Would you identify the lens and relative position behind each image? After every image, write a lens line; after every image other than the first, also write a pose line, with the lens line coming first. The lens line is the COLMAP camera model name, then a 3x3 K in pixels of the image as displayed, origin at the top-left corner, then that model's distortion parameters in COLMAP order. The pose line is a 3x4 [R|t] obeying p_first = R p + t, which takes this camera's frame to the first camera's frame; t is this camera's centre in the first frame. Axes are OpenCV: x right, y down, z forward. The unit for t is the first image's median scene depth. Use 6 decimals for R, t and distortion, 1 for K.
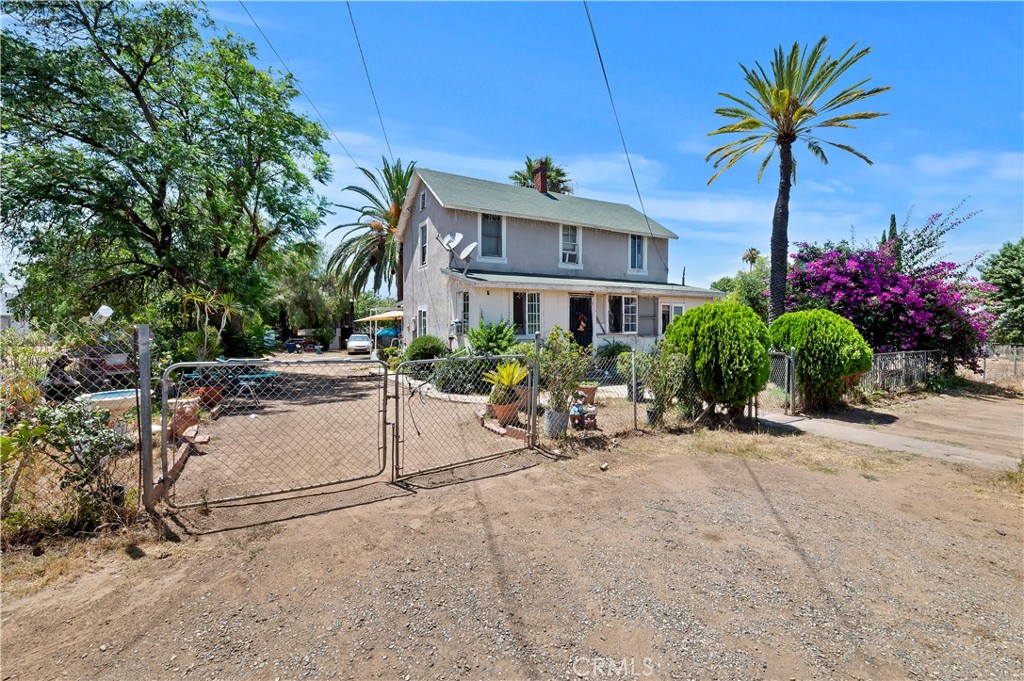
lens RADIAL K [[413.1, 0, 482.8], [0, 413.1, 340.7], [0, 0, 1]] dist [-0.007630, -0.000256]
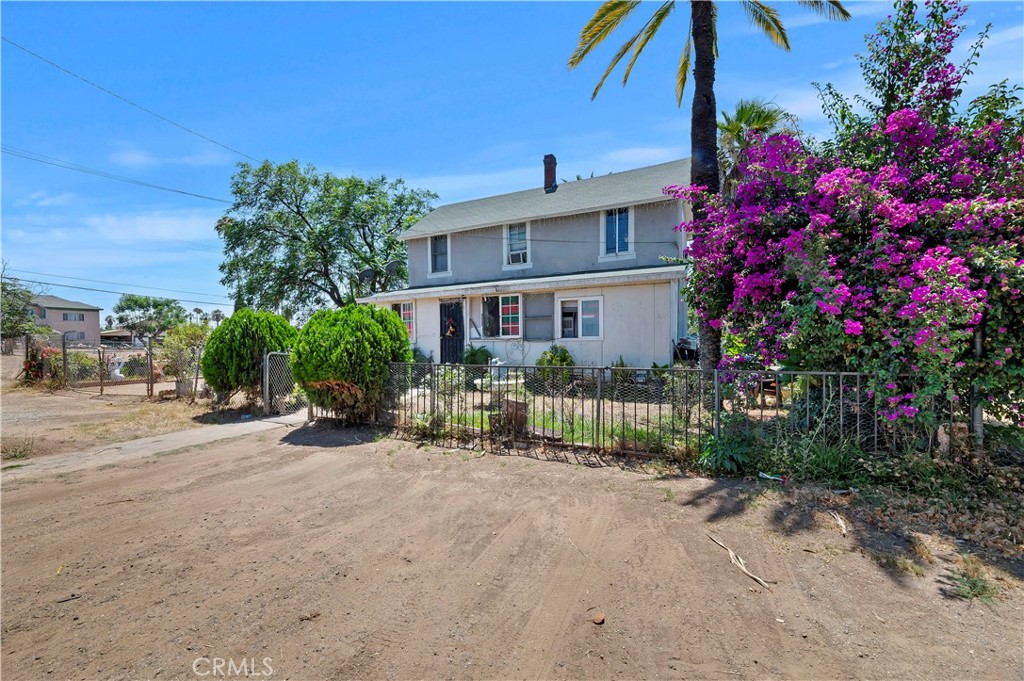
lens RADIAL K [[413.1, 0, 510.1], [0, 413.1, 343.0], [0, 0, 1]] dist [-0.007630, -0.000256]
pose [[0.608882, -0.003245, -0.793254, 1.052269], [-0.009367, 0.999893, -0.011280, 0.004022], [0.793205, 0.014299, 0.608787, 0.463621]]
